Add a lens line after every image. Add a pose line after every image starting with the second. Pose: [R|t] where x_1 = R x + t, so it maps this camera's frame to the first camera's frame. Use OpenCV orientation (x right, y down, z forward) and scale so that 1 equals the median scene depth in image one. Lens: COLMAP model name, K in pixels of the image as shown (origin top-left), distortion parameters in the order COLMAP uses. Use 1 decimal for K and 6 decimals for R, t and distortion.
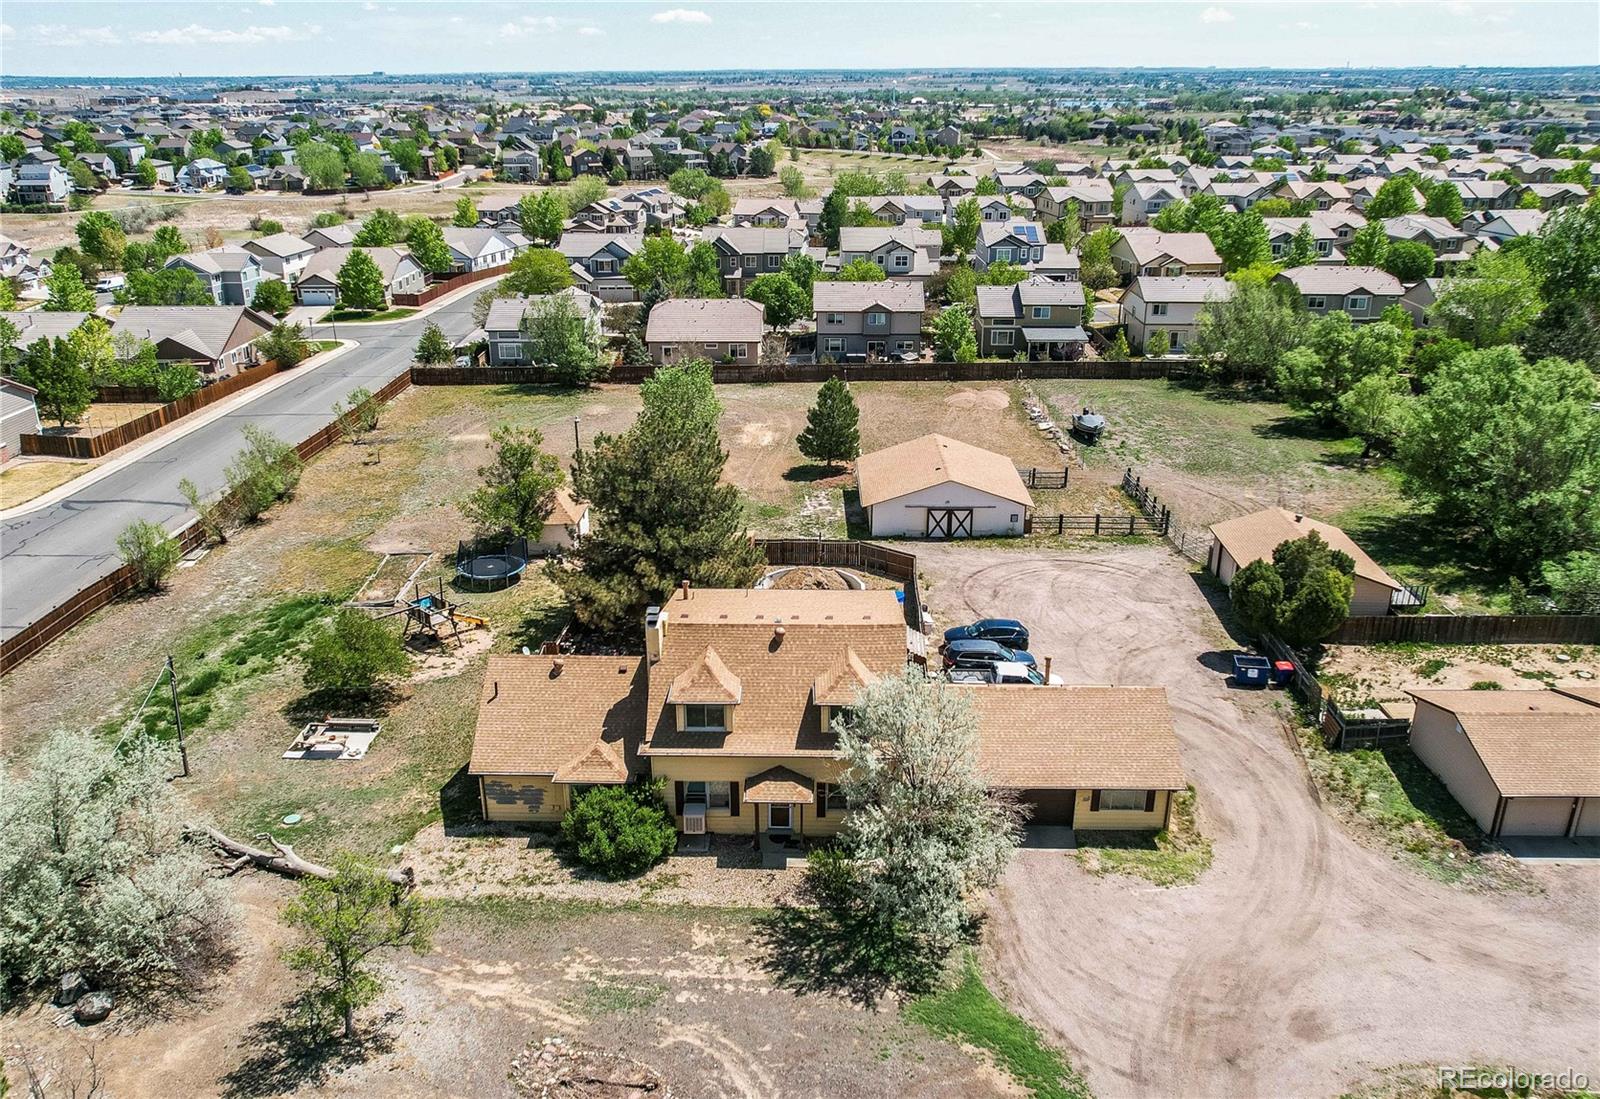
lens RADIAL K [[1246.5, 0, 789.3], [0, 1246.5, 549.4], [0, 0, 1]] dist [-0.048999, 0.038313]
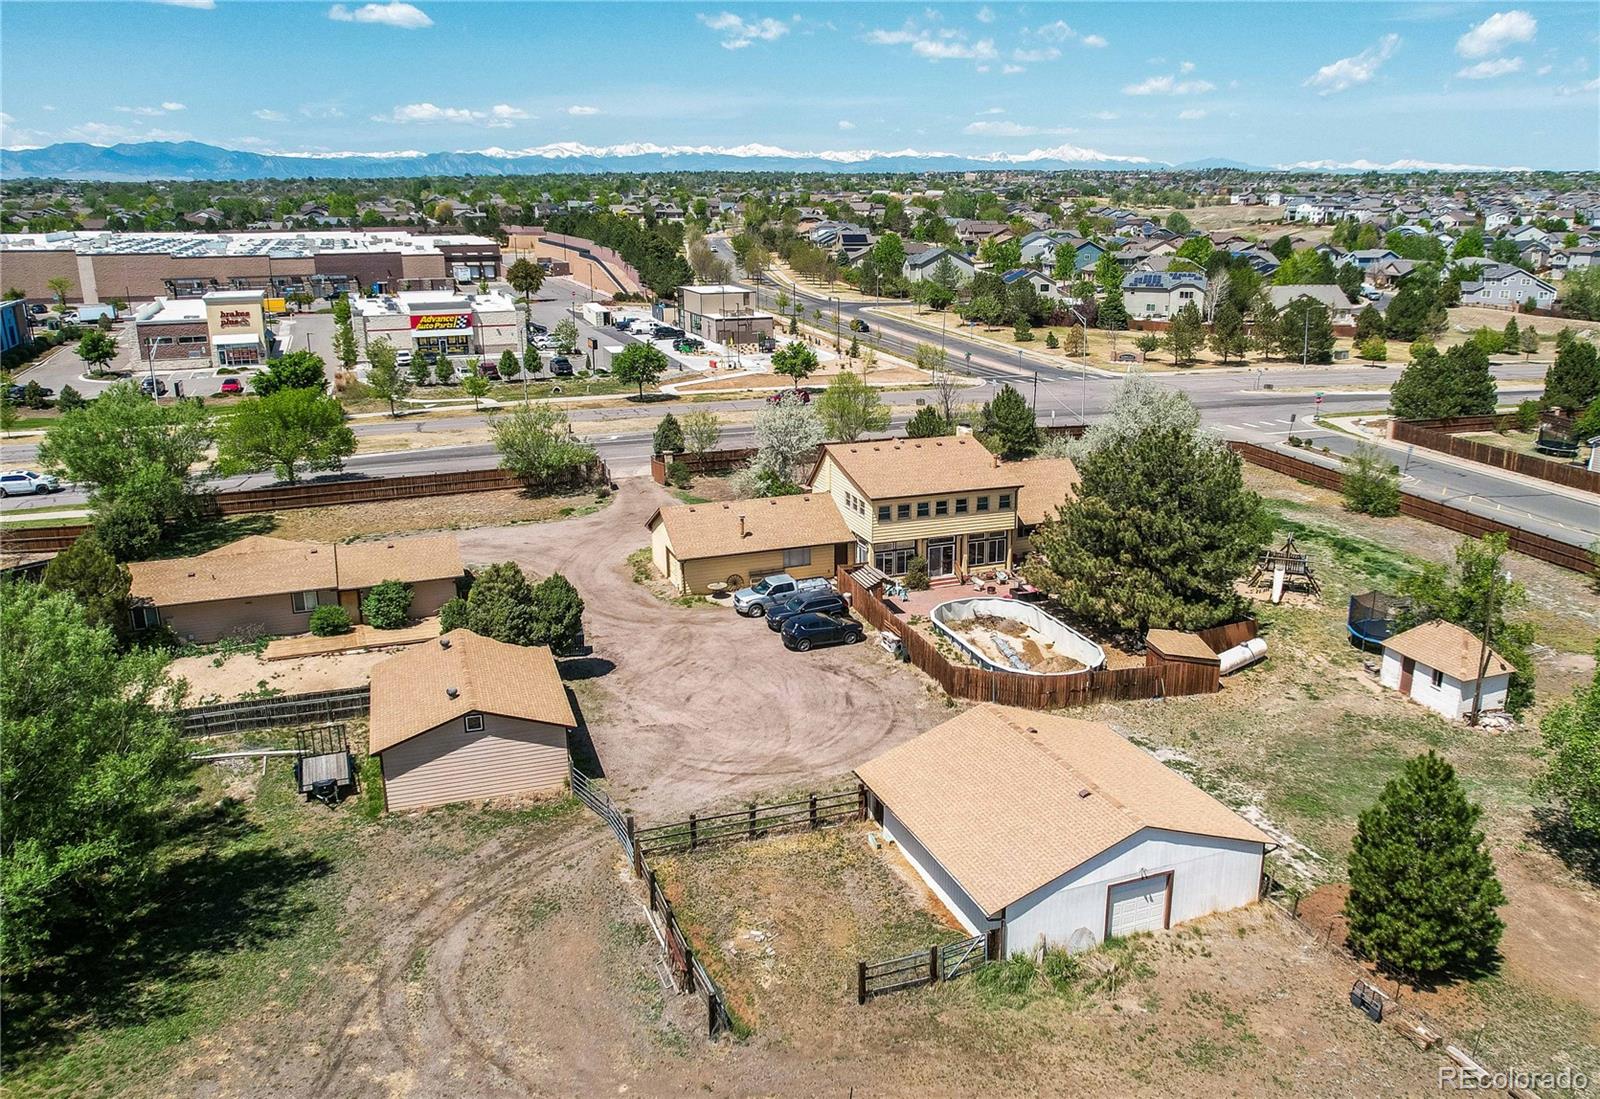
lens RADIAL K [[1254.7, 0, 856.5], [0, 1254.7, 551.2], [0, 0, 1]] dist [-0.032178, 0.000152]
pose [[-0.918272, 0.112217, -0.379716, 0.257595], [-0.141580, 0.802538, 0.579558, -0.289107], [0.369773, 0.585952, -0.721061, 0.857347]]
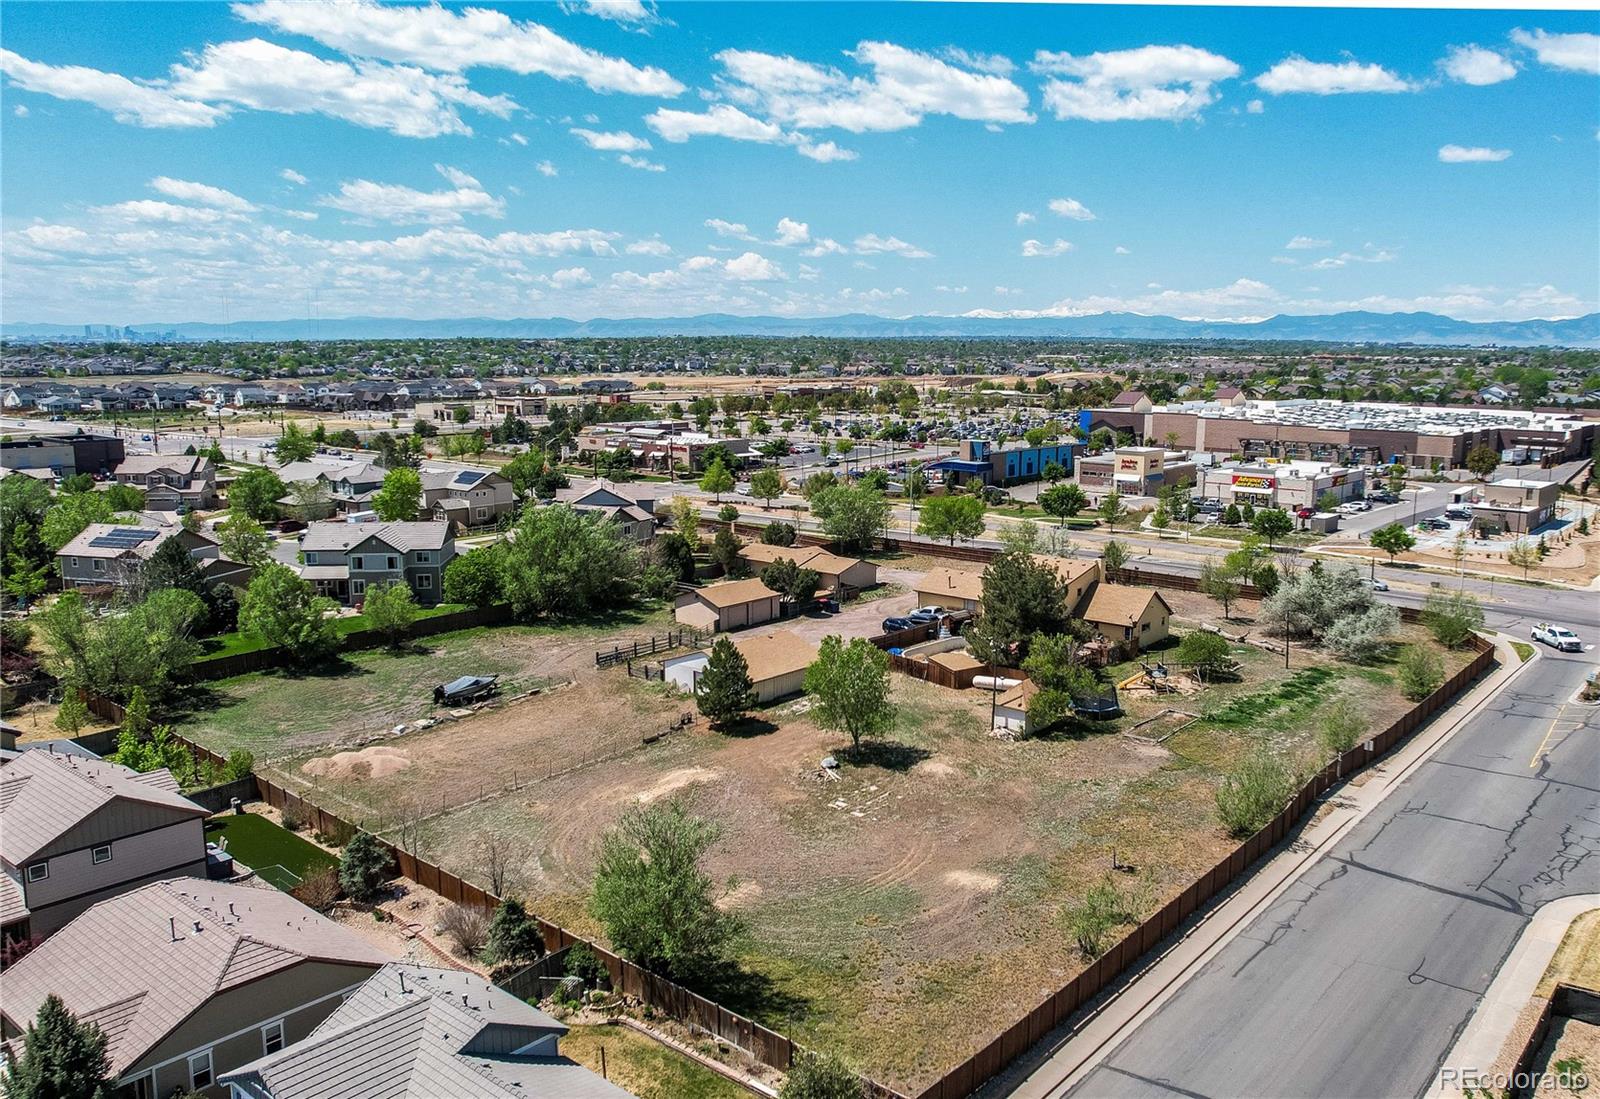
lens RADIAL K [[1244.8, 0, 877.2], [0, 1244.8, 552.5], [0, 0, 1]] dist [-0.043461, 0.032987]
pose [[-0.793861, -0.106061, 0.598779, -0.500484], [0.210950, 0.875494, 0.434753, -0.458494], [-0.570338, 0.471446, -0.672647, 1.160523]]
